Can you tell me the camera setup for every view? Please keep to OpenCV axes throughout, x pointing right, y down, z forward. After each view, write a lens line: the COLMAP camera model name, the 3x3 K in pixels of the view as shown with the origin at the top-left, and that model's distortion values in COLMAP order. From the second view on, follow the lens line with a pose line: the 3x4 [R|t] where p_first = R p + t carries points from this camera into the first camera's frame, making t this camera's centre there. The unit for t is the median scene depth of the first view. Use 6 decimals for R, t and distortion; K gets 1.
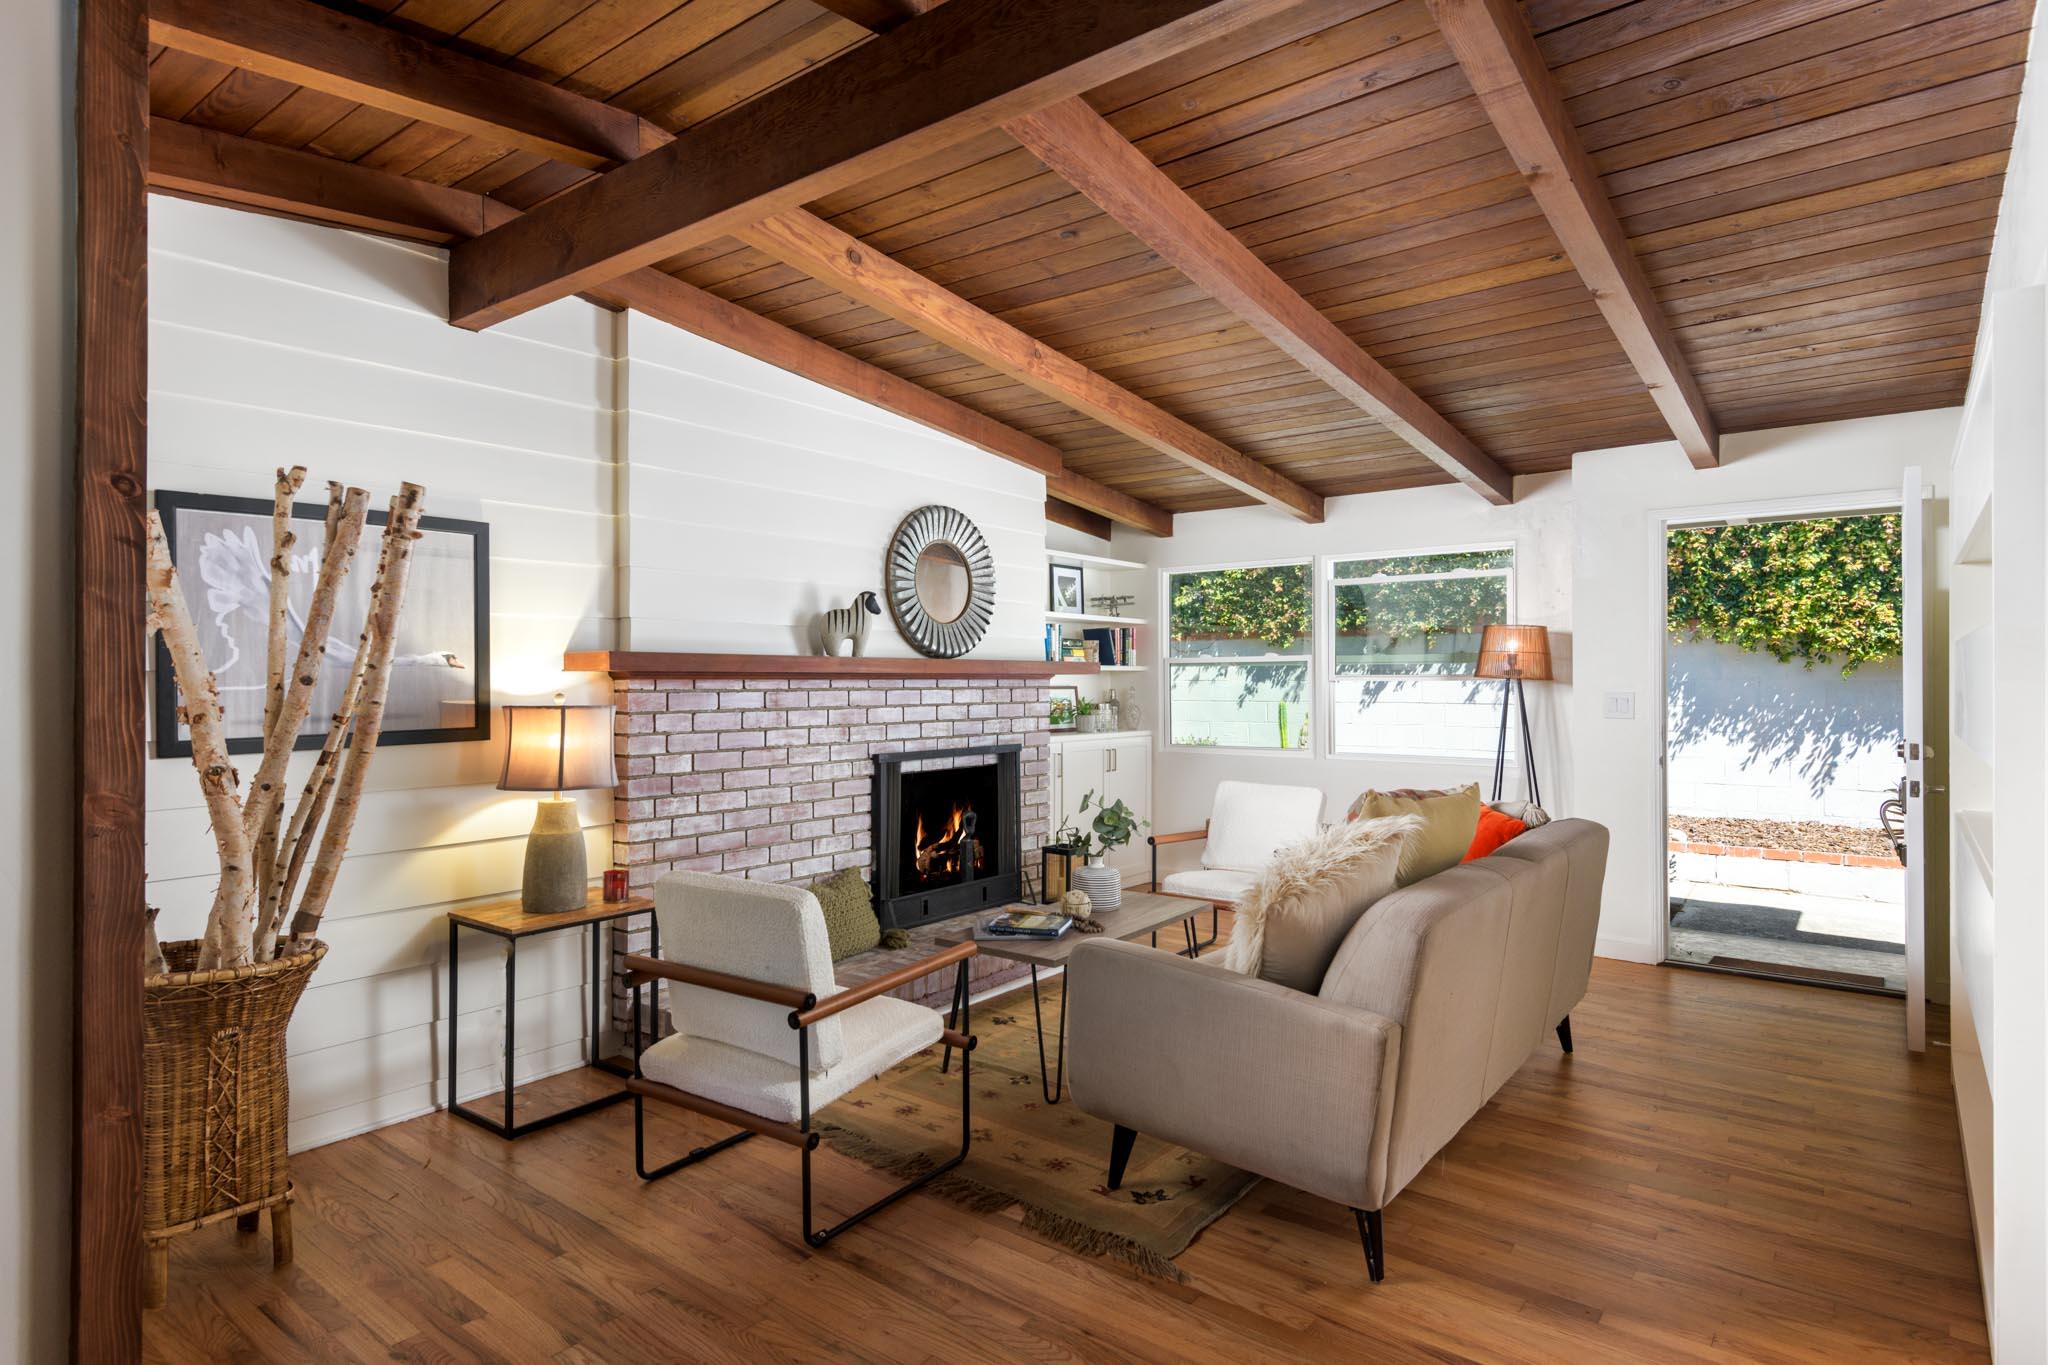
lens RADIAL K [[1118.6, 0, 1025.8], [0, 1118.6, 684.0], [0, 0, 1]] dist [0.000753, 0.000043]
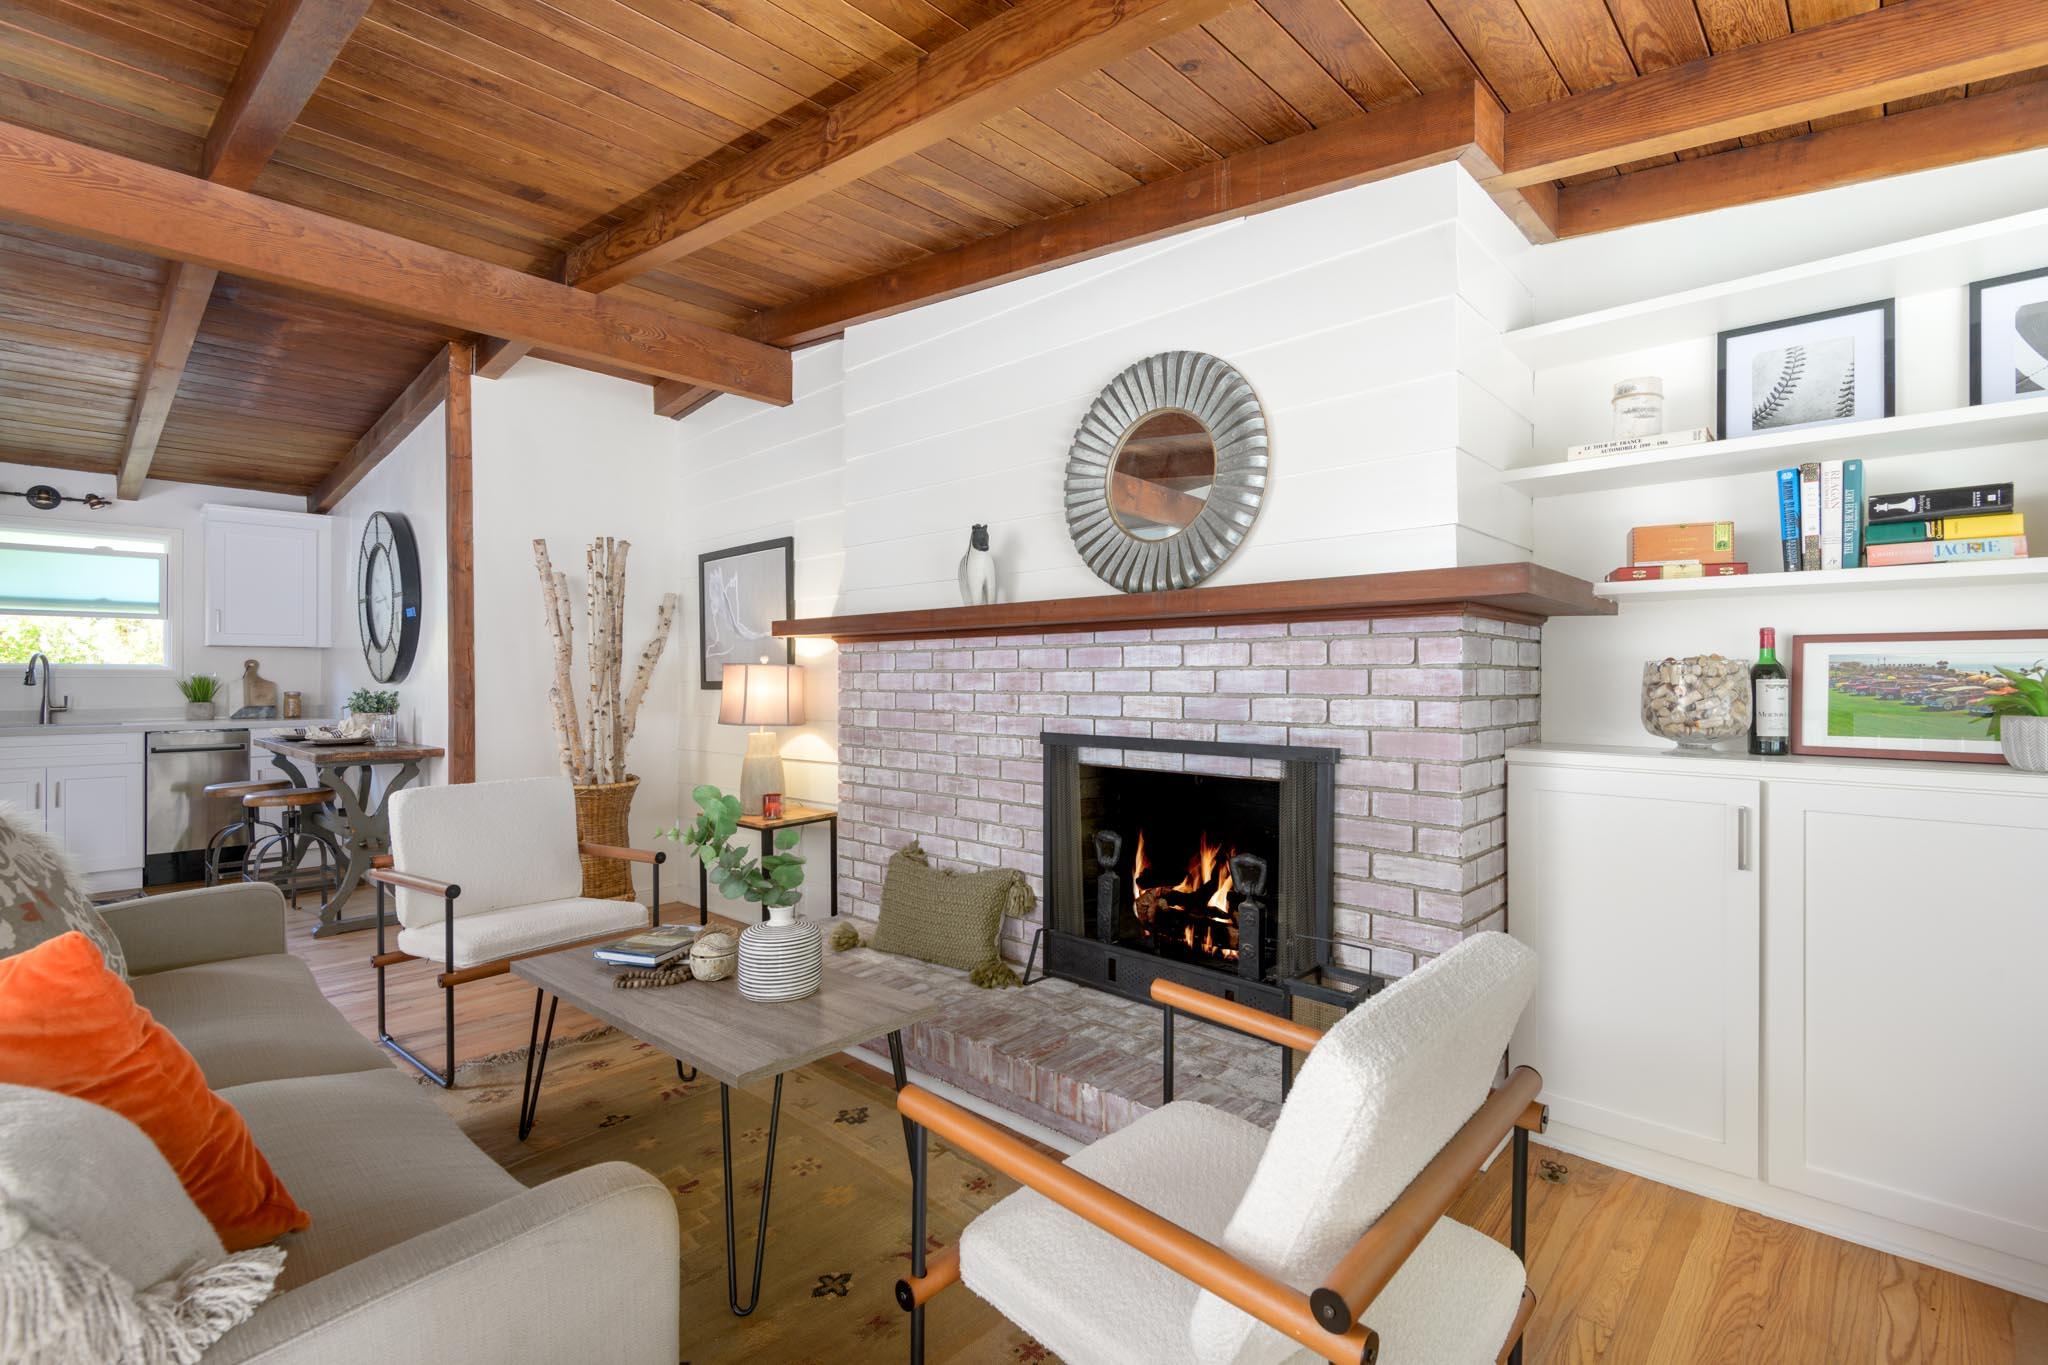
lens RADIAL K [[929.4, 0, 1021.2], [0, 929.4, 683.9], [0, 0, 1]] dist [0.020865, -0.011444]
pose [[-0.096819, 0.006697, -0.995280, 0.490956], [-0.003155, 0.999970, 0.007035, 0.025330], [0.995297, 0.003821, -0.096795, 1.037049]]
